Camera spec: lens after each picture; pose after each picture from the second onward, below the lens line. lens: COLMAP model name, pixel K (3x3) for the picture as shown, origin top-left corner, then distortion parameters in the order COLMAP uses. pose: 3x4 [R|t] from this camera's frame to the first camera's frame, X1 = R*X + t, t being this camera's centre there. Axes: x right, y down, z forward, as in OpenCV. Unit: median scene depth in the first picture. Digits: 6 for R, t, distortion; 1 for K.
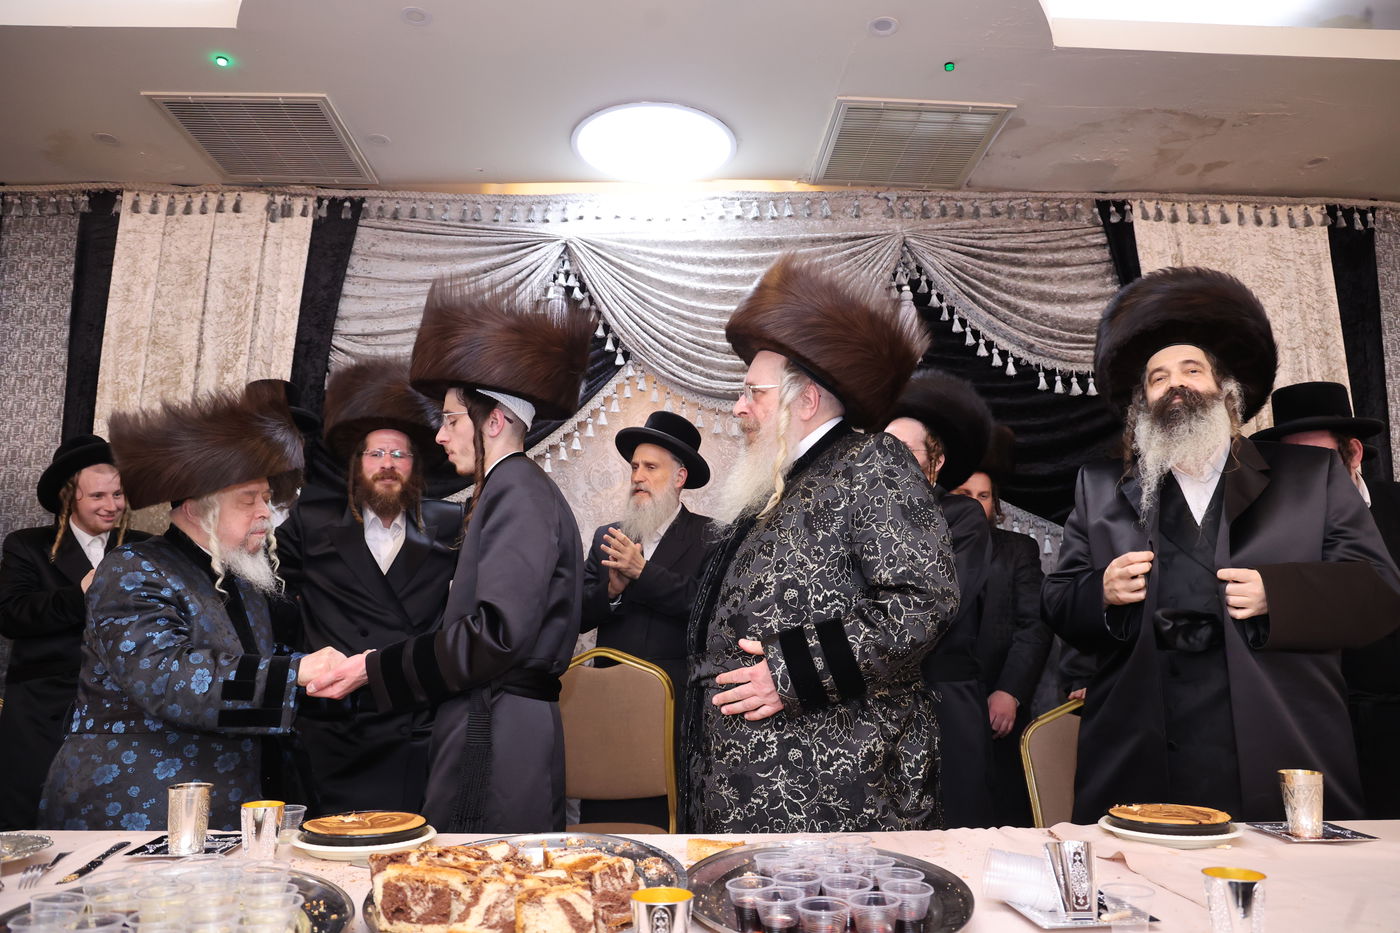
lens RADIAL K [[995.0, 0, 704.1], [0, 995.0, 467.6], [0, 0, 1]] dist [-0.094672, 0.069425]
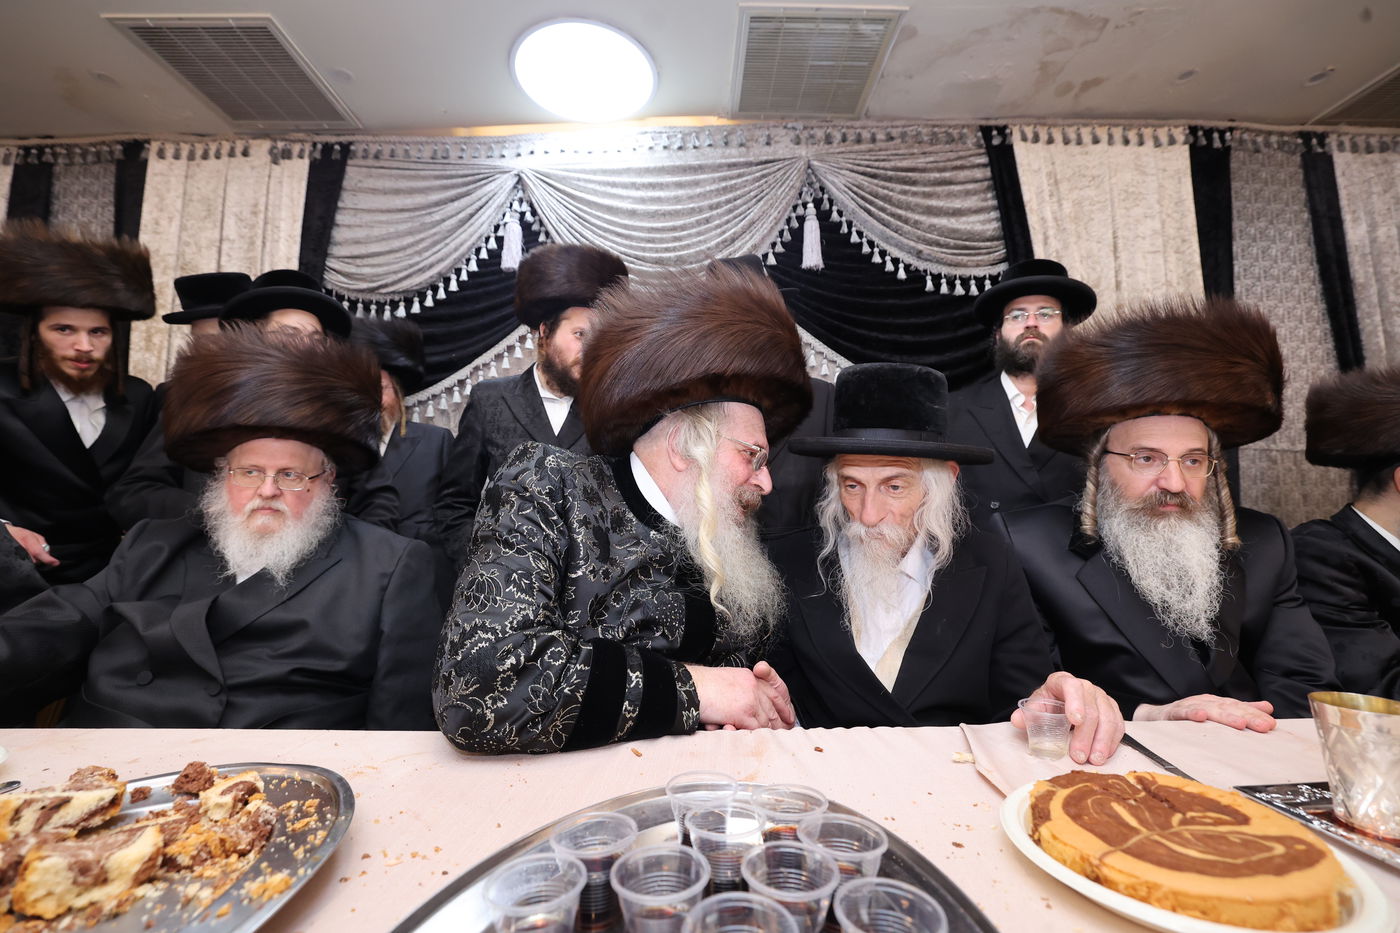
lens RADIAL K [[609.6, 0, 700.1], [0, 609.6, 461.2], [0, 0, 1]] dist [-0.040914, 0.013985]
pose [[0.999354, -0.011123, -0.034161, 0.095989], [0.014203, 0.995725, 0.091273, 0.050266], [0.033000, -0.091700, 0.995240, 0.262550]]
